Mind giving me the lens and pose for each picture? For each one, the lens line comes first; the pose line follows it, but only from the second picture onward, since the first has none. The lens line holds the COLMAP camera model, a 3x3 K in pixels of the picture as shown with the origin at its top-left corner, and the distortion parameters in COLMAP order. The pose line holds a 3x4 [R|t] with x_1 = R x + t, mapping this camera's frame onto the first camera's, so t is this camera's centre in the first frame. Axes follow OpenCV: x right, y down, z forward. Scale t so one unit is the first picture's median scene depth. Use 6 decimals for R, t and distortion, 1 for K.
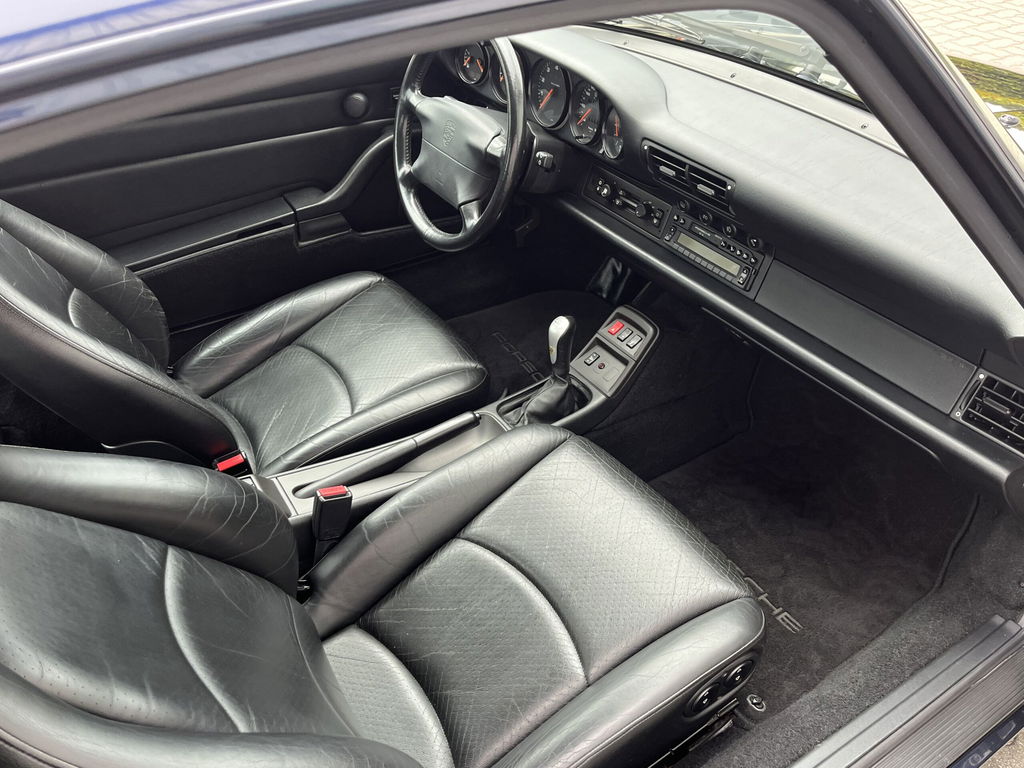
lens RADIAL K [[817.0, 0, 517.1], [0, 817.0, 398.7], [0, 0, 1]] dist [0.070822, -0.106097]
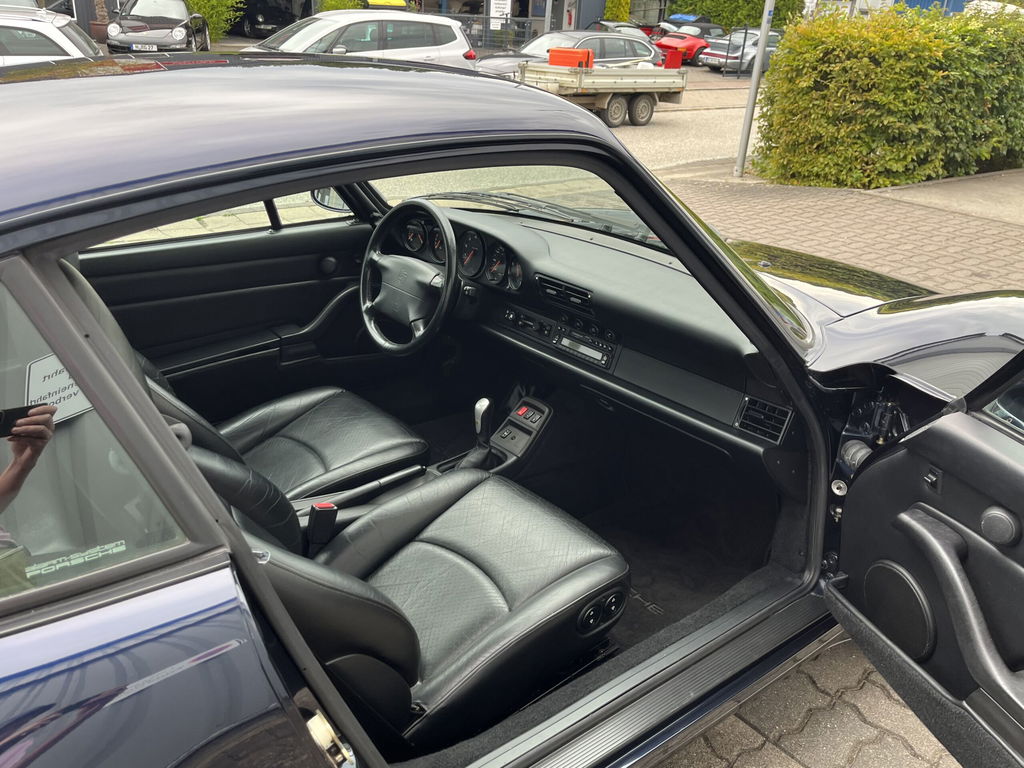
lens RADIAL K [[823.2, 0, 509.4], [0, 823.2, 403.6], [0, 0, 1]] dist [0.084224, -0.123613]
pose [[0.994621, -0.007092, 0.103337, -0.047398], [0.032324, 0.969082, -0.244613, 0.255650], [-0.098408, 0.246637, 0.964099, -0.362602]]
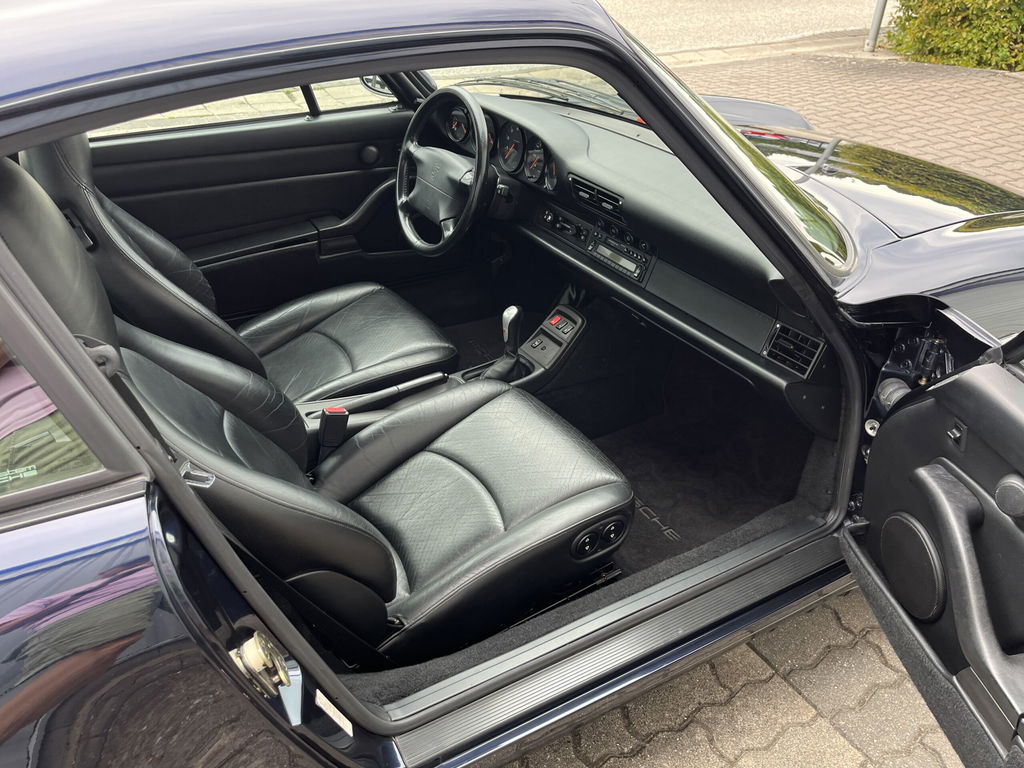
lens RADIAL K [[823.2, 0, 509.4], [0, 823.2, 403.6], [0, 0, 1]] dist [0.084224, -0.123613]
pose [[0.999051, 0.040647, -0.015622, 0.077421], [-0.042080, 0.993460, -0.106142, 0.203626], [0.011206, 0.106699, 0.994228, -0.329211]]
